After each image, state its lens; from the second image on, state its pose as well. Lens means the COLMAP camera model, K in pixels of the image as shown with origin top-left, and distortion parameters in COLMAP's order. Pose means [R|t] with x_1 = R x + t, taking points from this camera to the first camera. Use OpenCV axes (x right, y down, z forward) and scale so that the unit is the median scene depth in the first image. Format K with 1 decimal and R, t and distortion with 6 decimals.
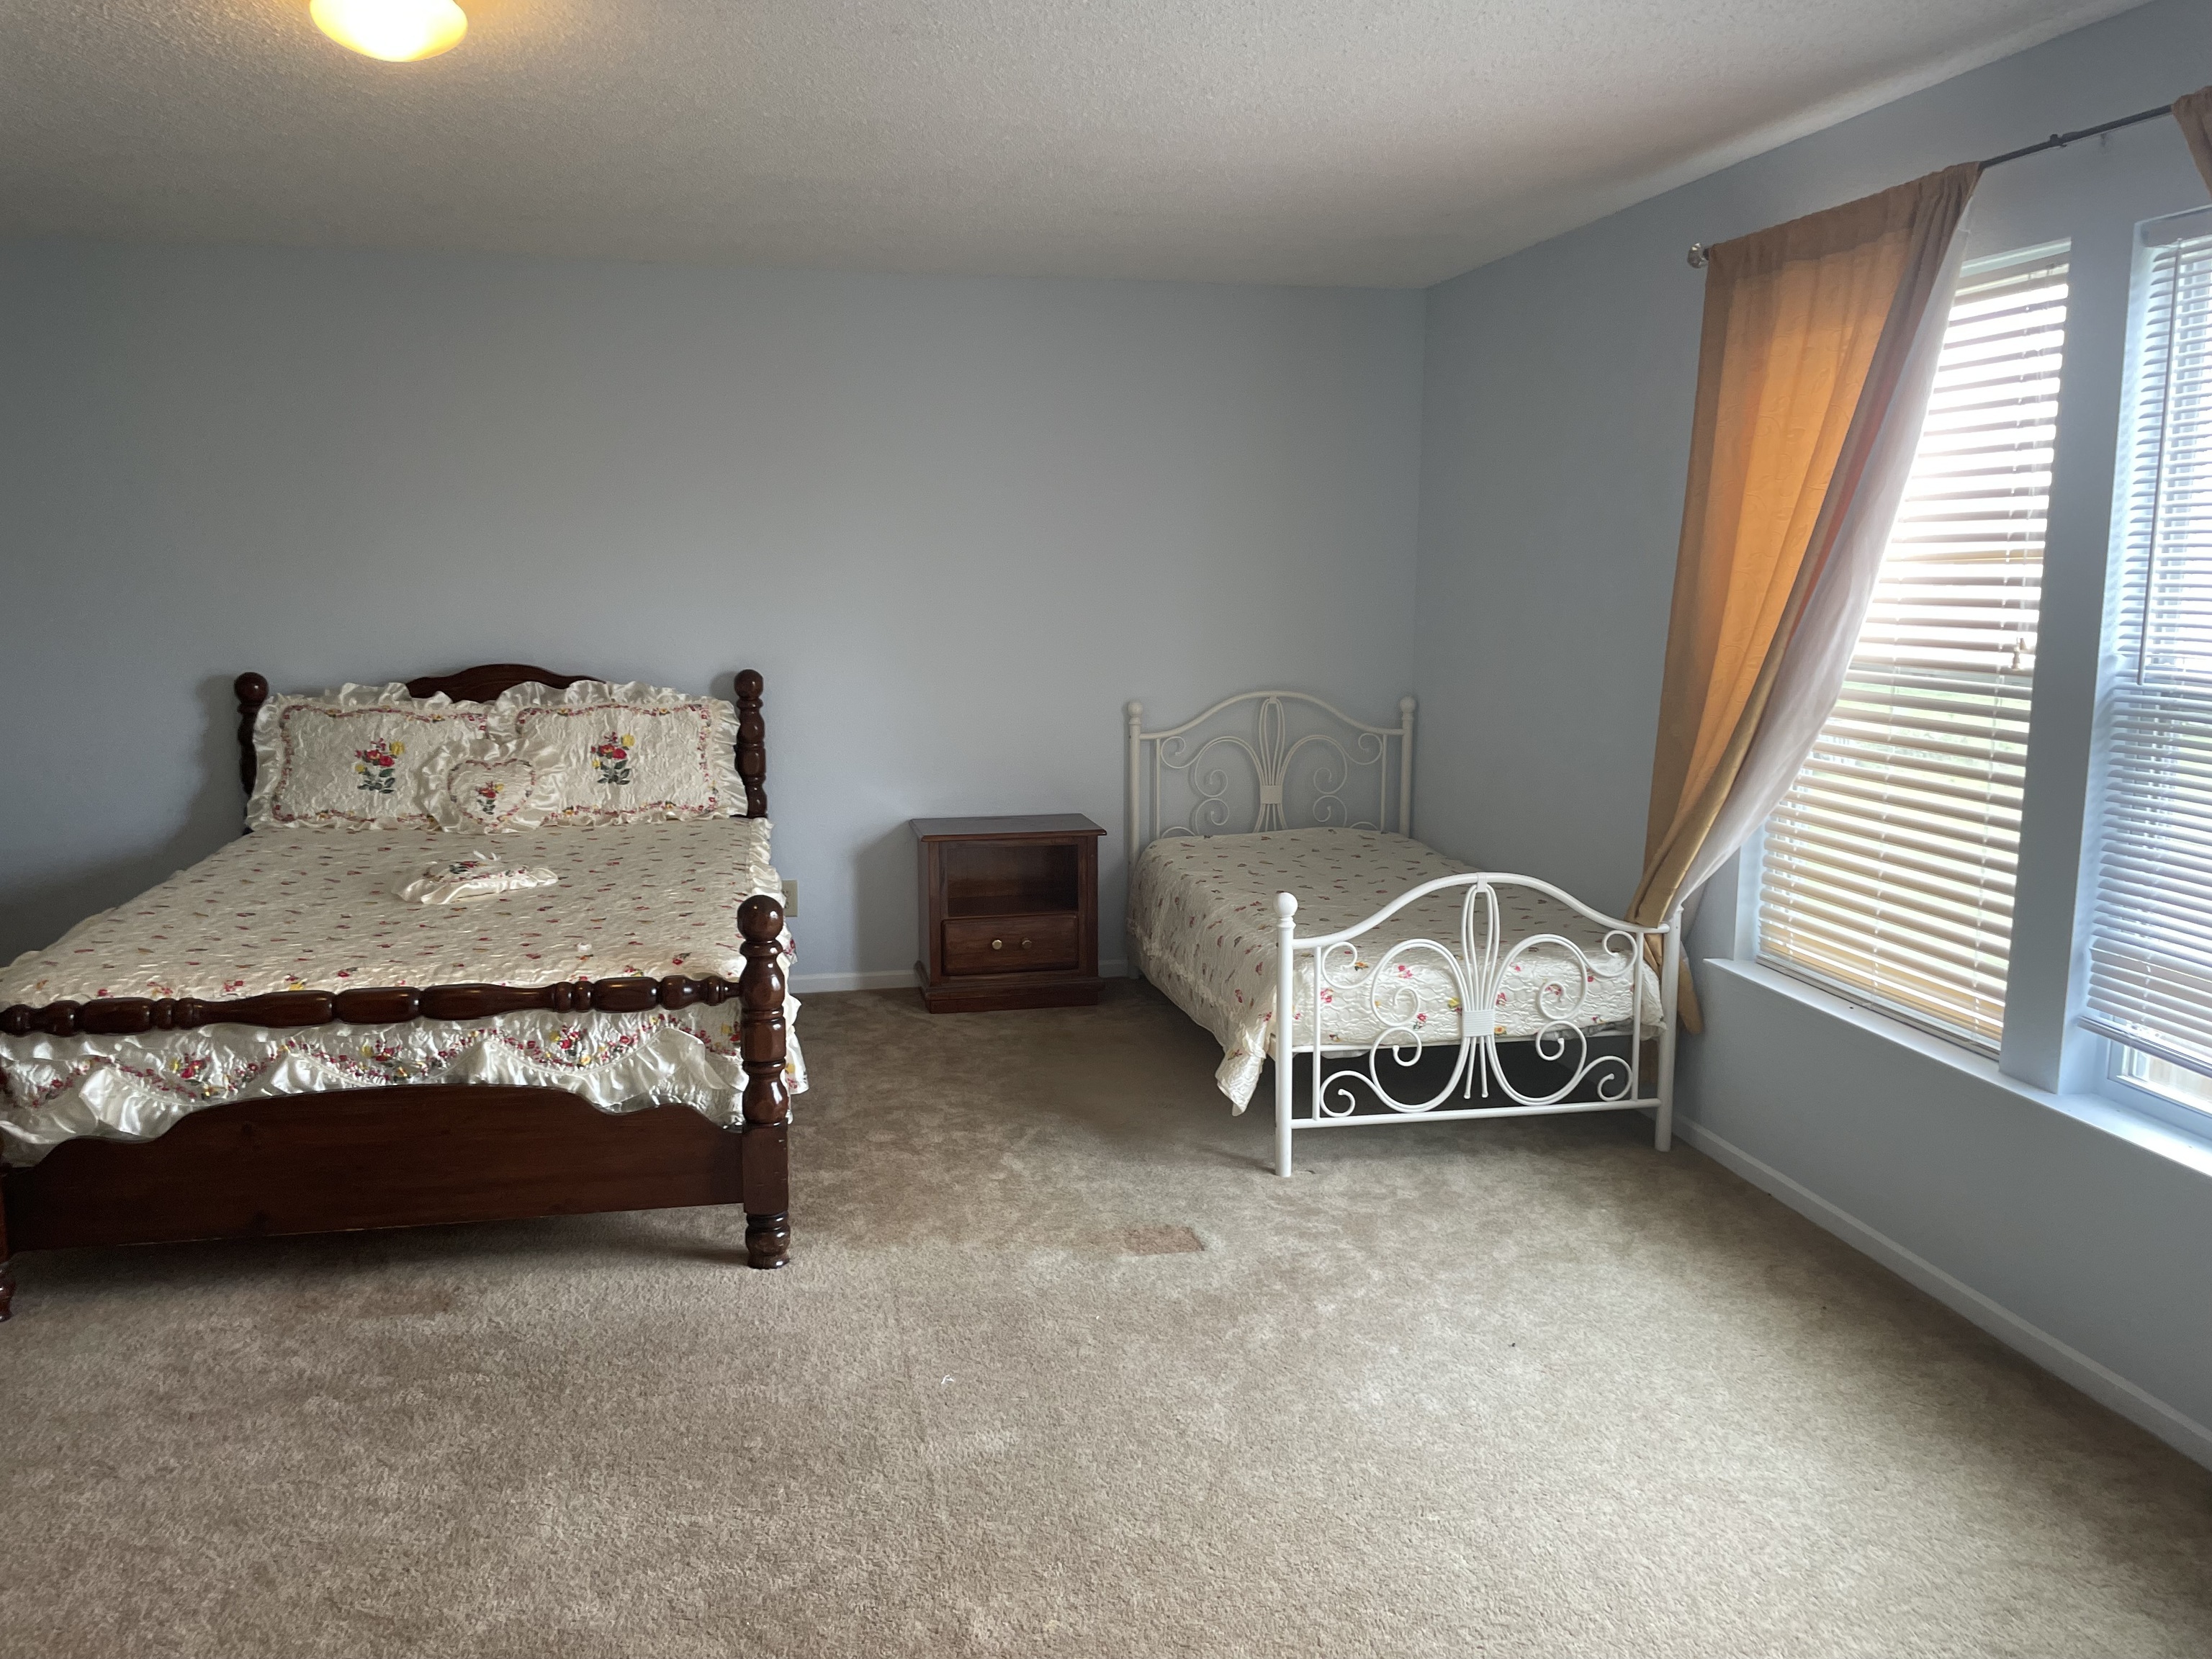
lens RADIAL K [[1670.5, 0, 1084.9], [0, 1670.5, 814.2], [0, 0, 1]] dist [0.096995, -0.123877]
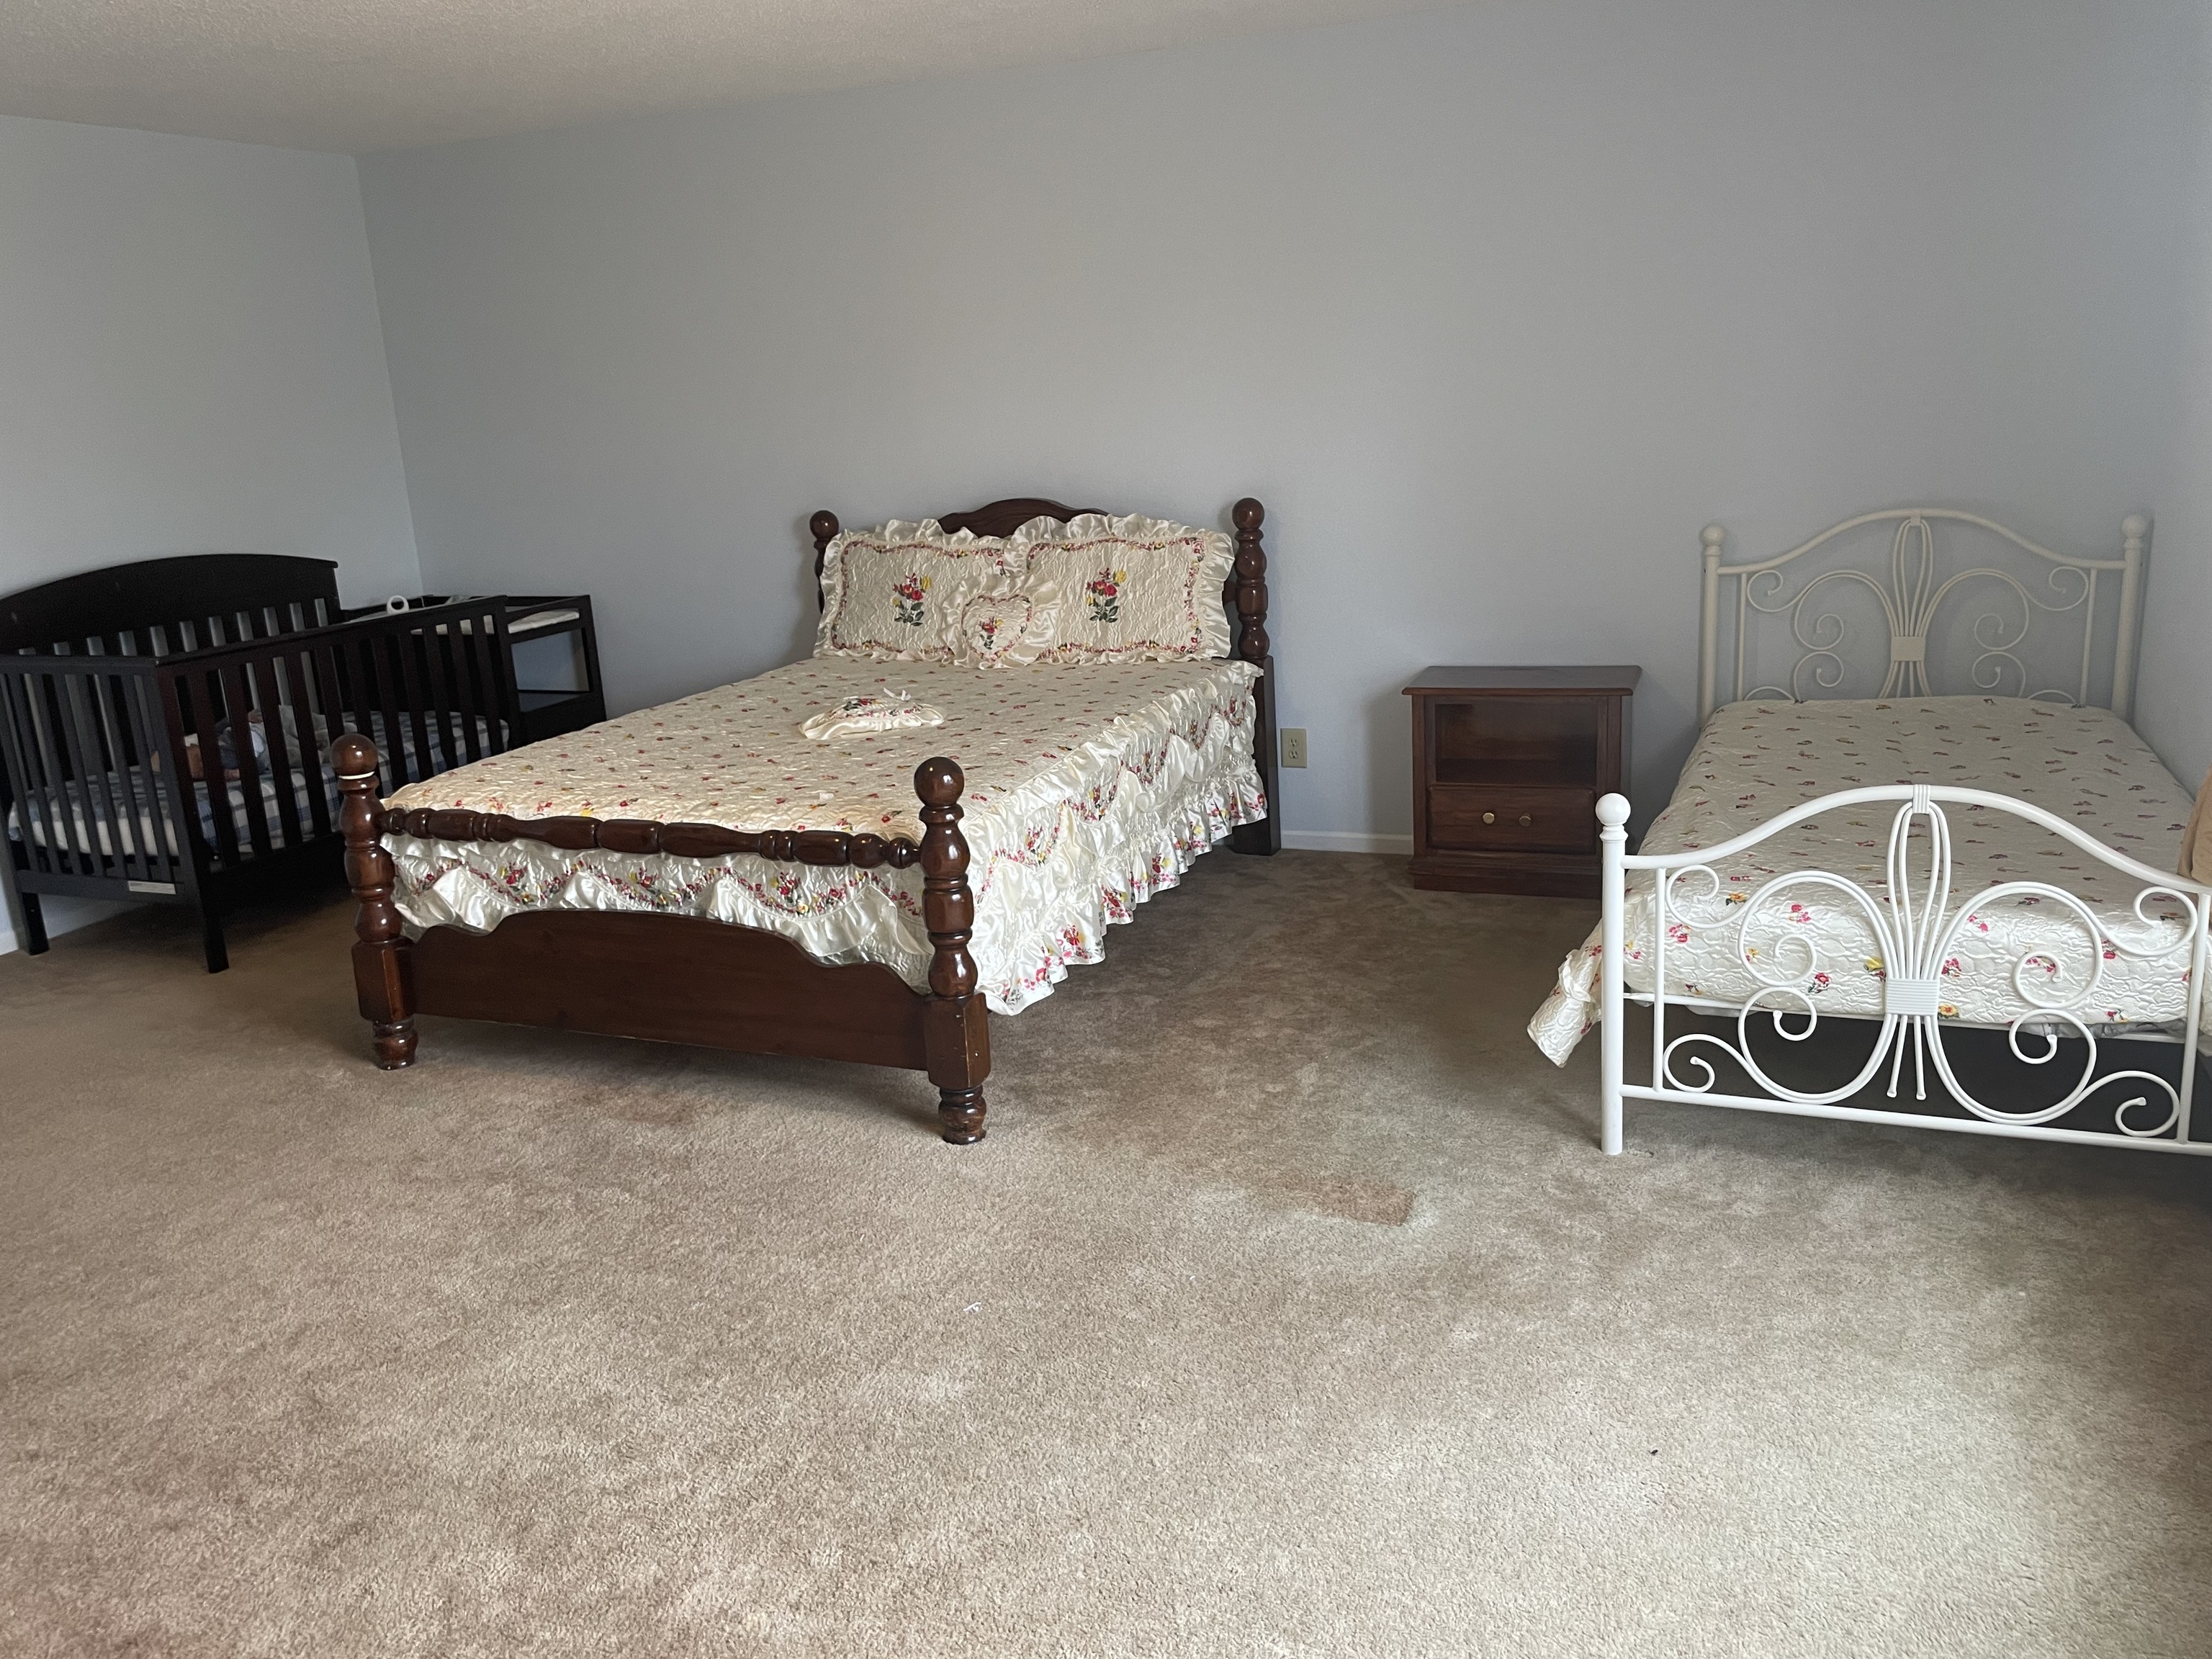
lens RADIAL K [[1670.5, 0, 1108.2], [0, 1670.5, 826.6], [0, 0, 1]] dist [0.096995, -0.123877]
pose [[0.836633, 0.088608, -0.540550, 0.339569], [-0.024707, 0.991930, 0.124359, -0.027134], [0.547207, -0.090687, 0.832070, 0.236712]]
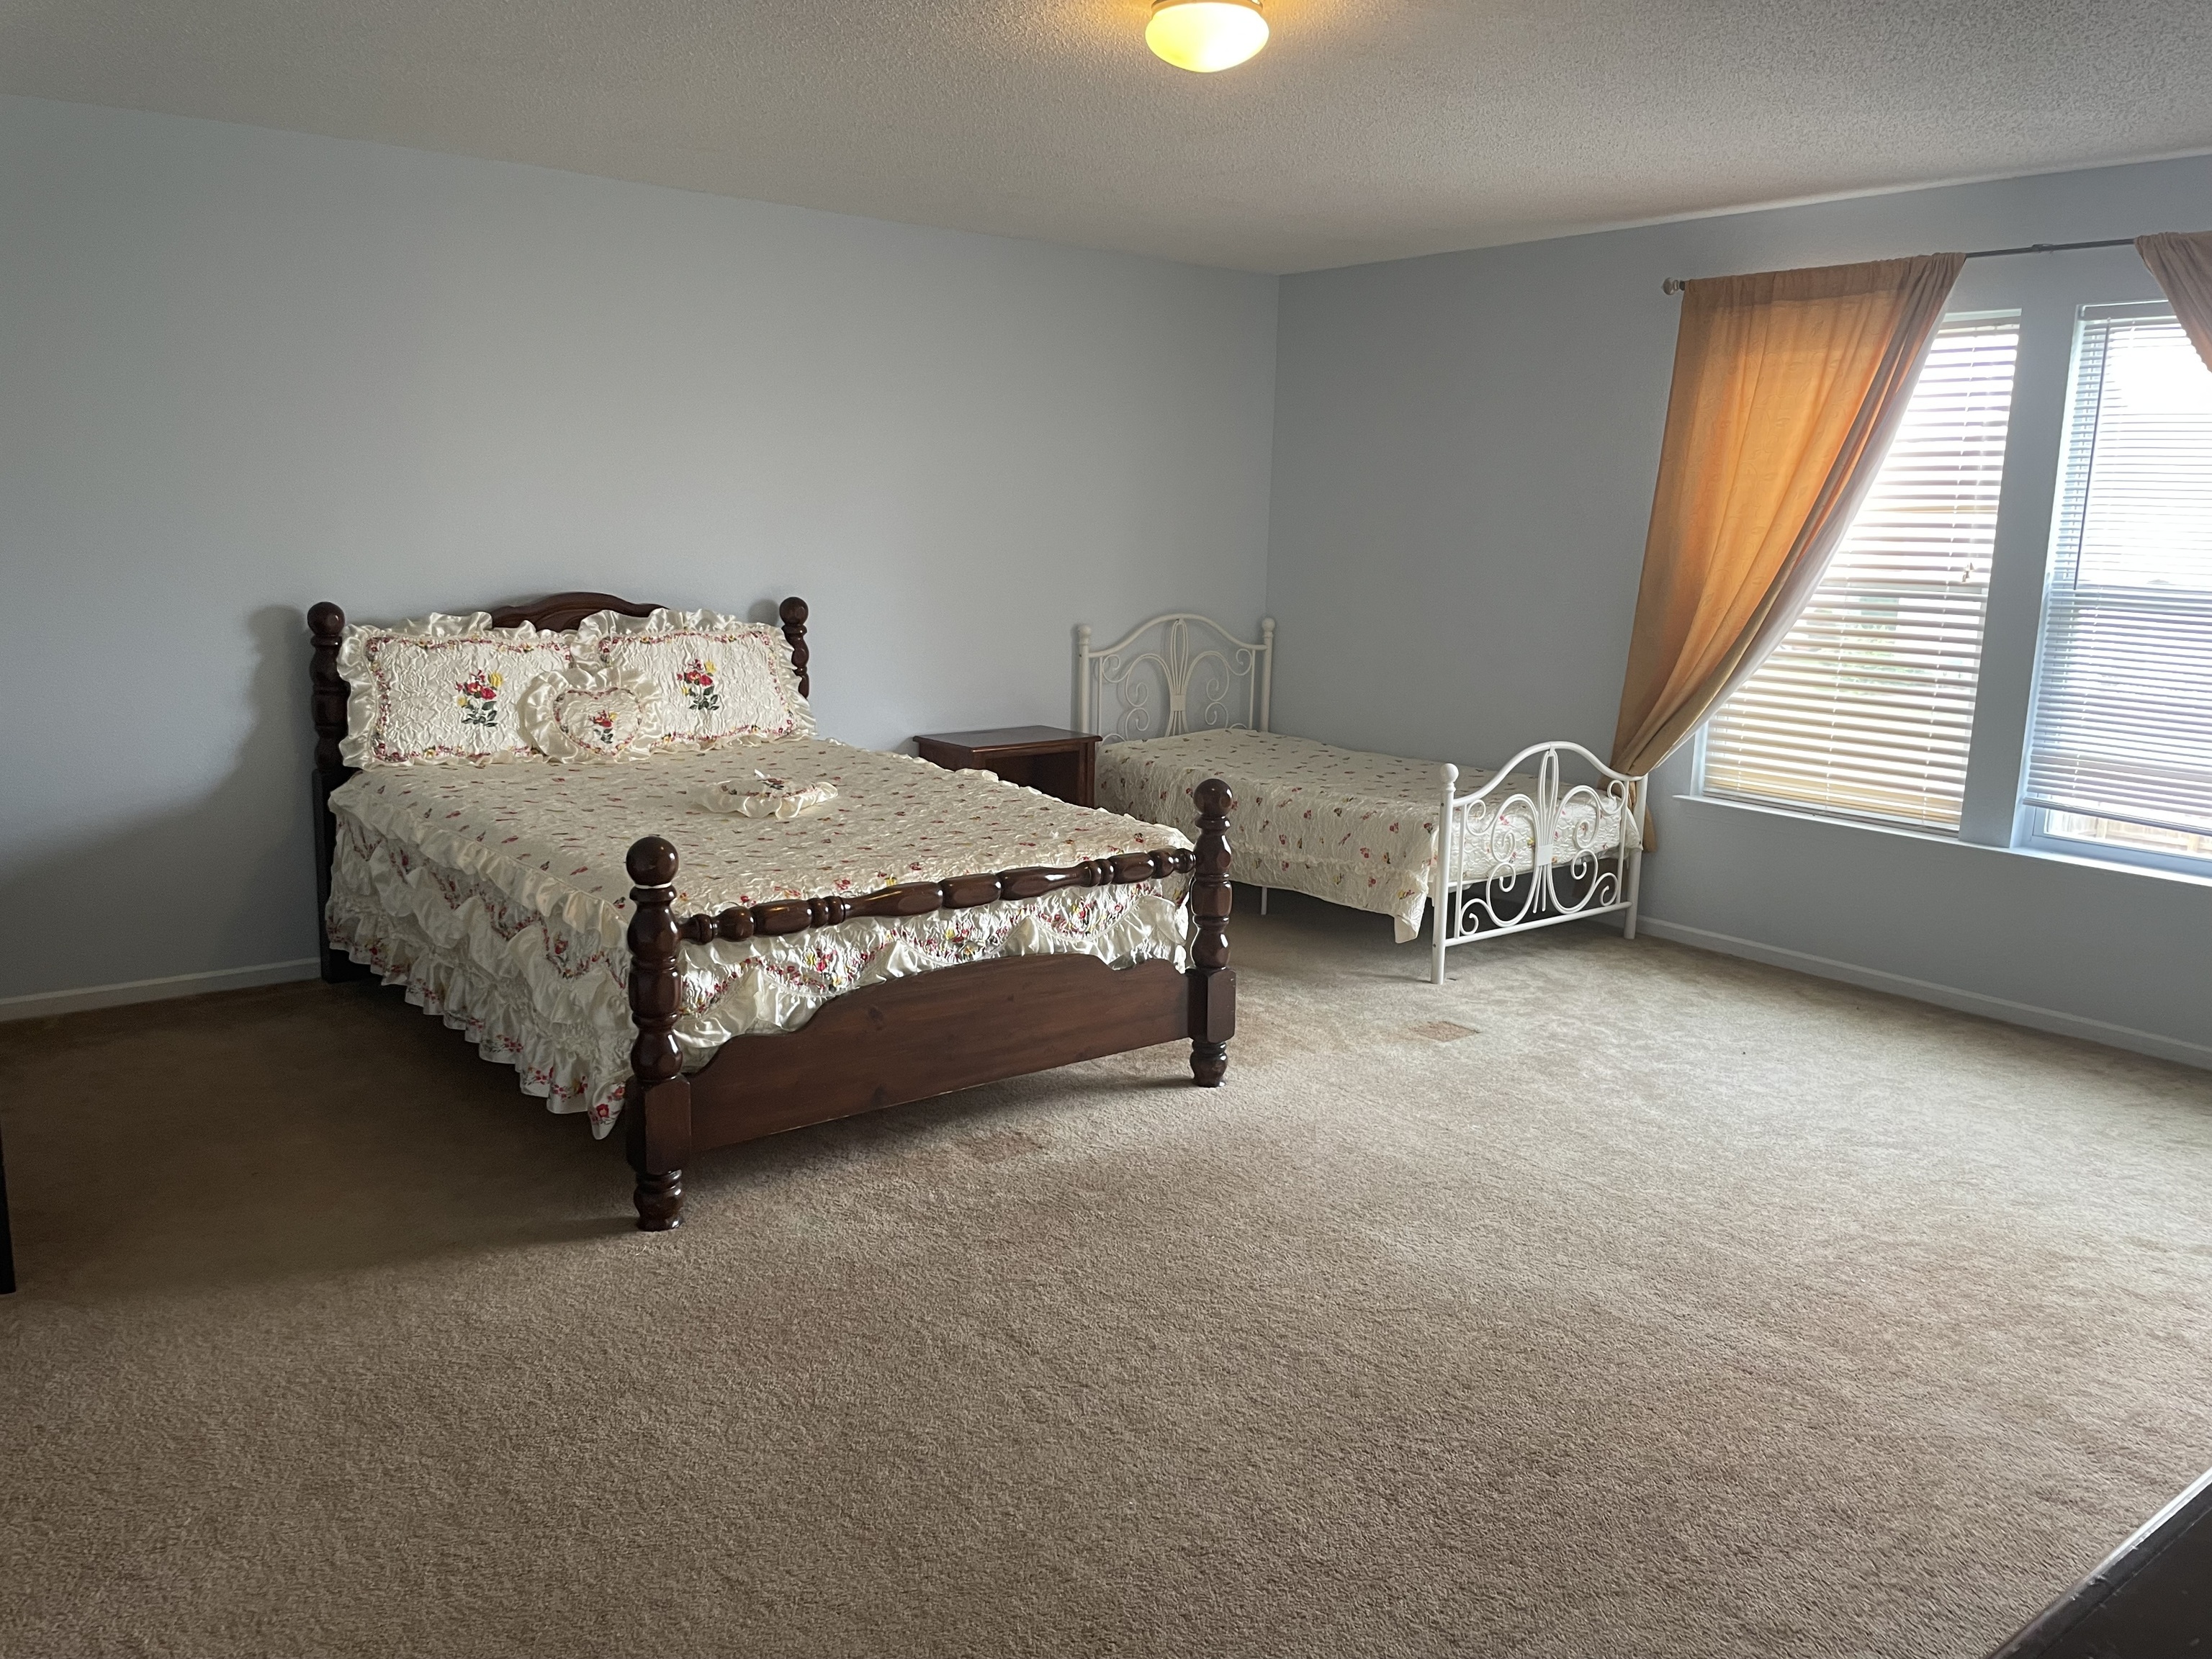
lens RADIAL K [[1670.5, 0, 1090.5], [0, 1670.5, 821.8], [0, 0, 1]] dist [0.096995, -0.123877]
pose [[0.887881, -0.067529, 0.455091, -0.709128], [0.049115, 0.997429, 0.052180, 0.010723], [-0.457444, -0.023978, 0.888915, -0.020796]]
